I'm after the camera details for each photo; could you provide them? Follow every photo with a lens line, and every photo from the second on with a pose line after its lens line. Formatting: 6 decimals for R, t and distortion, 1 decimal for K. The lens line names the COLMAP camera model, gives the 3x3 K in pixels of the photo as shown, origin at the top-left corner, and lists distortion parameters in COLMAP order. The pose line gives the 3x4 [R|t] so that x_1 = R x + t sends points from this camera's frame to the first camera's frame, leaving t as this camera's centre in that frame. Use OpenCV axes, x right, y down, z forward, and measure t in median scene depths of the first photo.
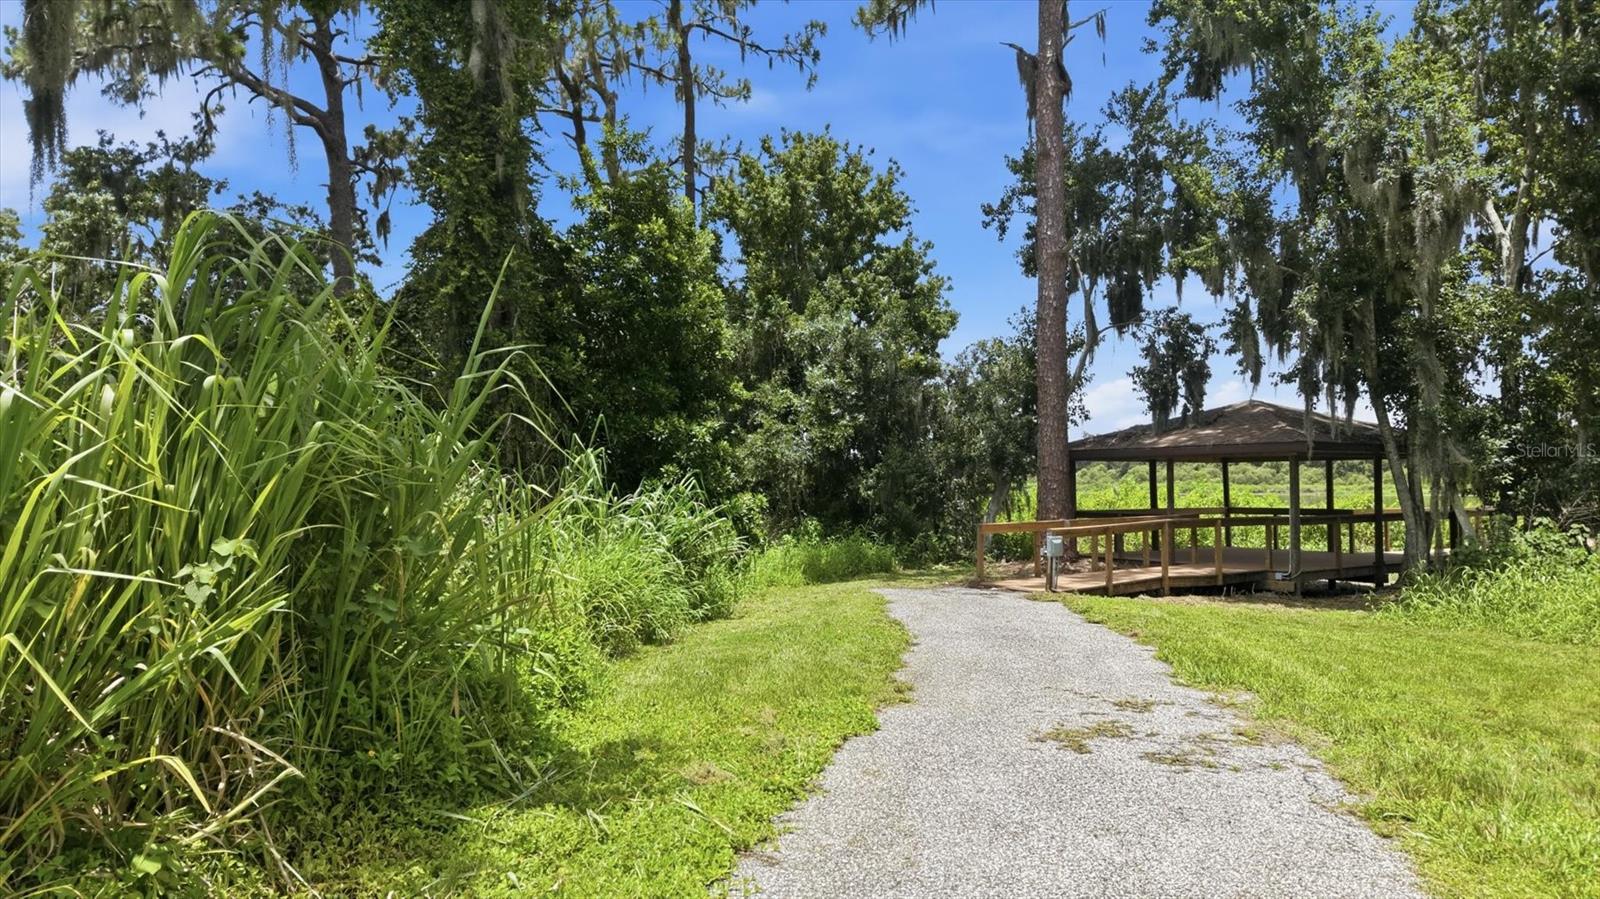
lens RADIAL K [[1091.8, 0, 800.0], [0, 1091.8, 449.5], [0, 0, 1]] dist [0.016406, 0.000889]
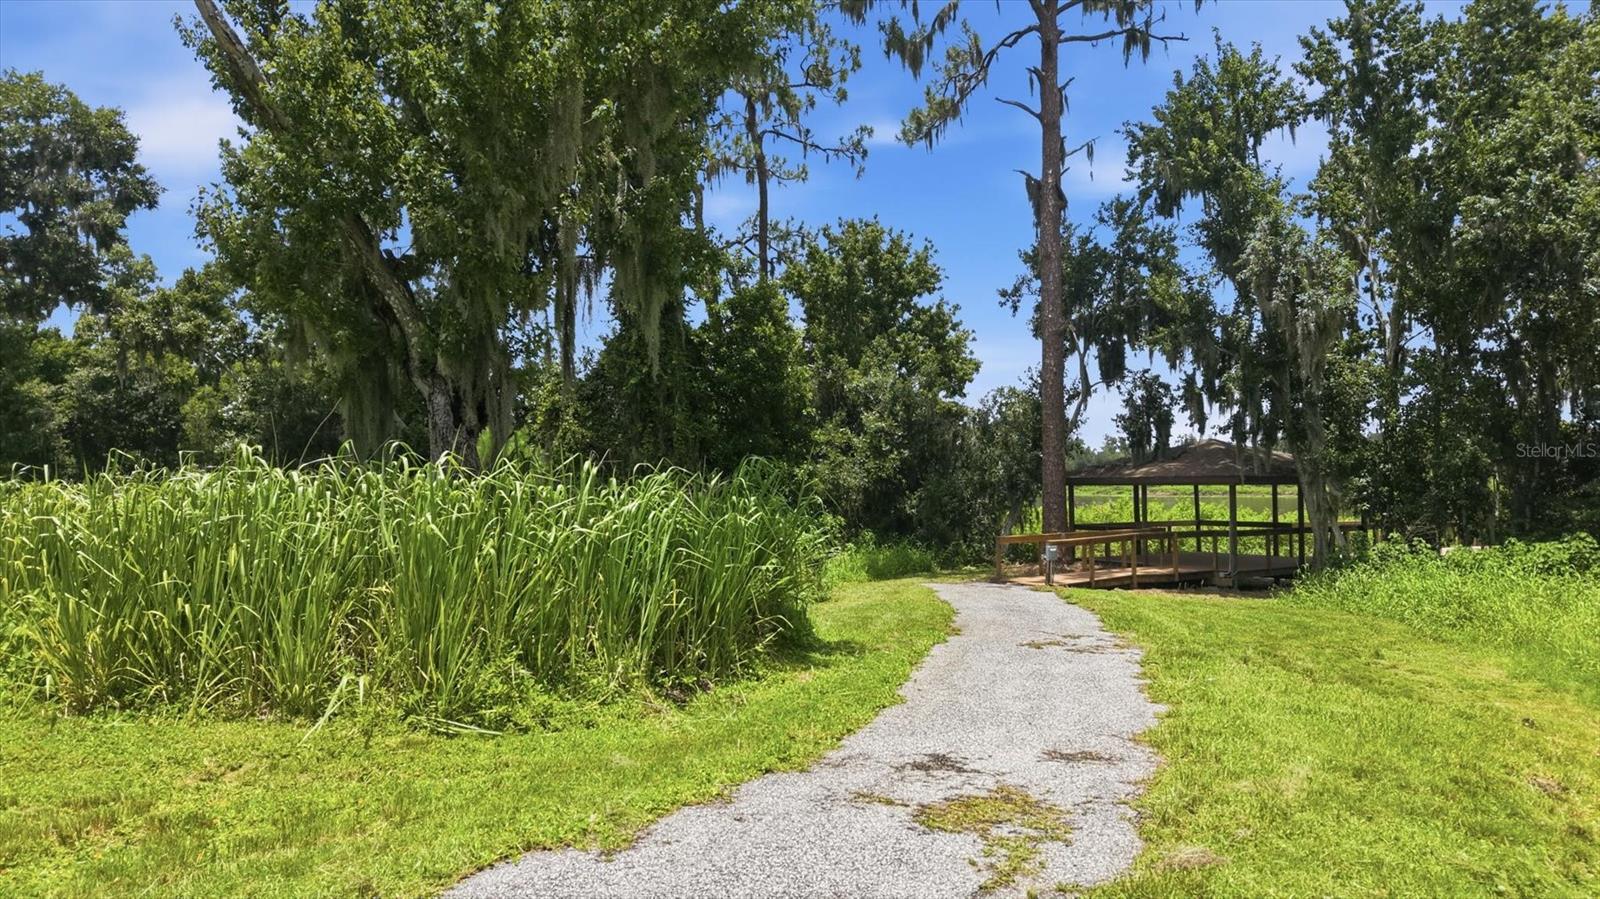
lens RADIAL K [[1084.7, 0, 797.5], [0, 1084.7, 455.9], [0, 0, 1]] dist [0.051998, -0.052301]
pose [[0.999740, -0.003984, -0.022469, -0.044139], [0.004073, 0.999984, 0.003928, -0.031083], [0.022453, -0.004018, 0.999740, -0.291329]]
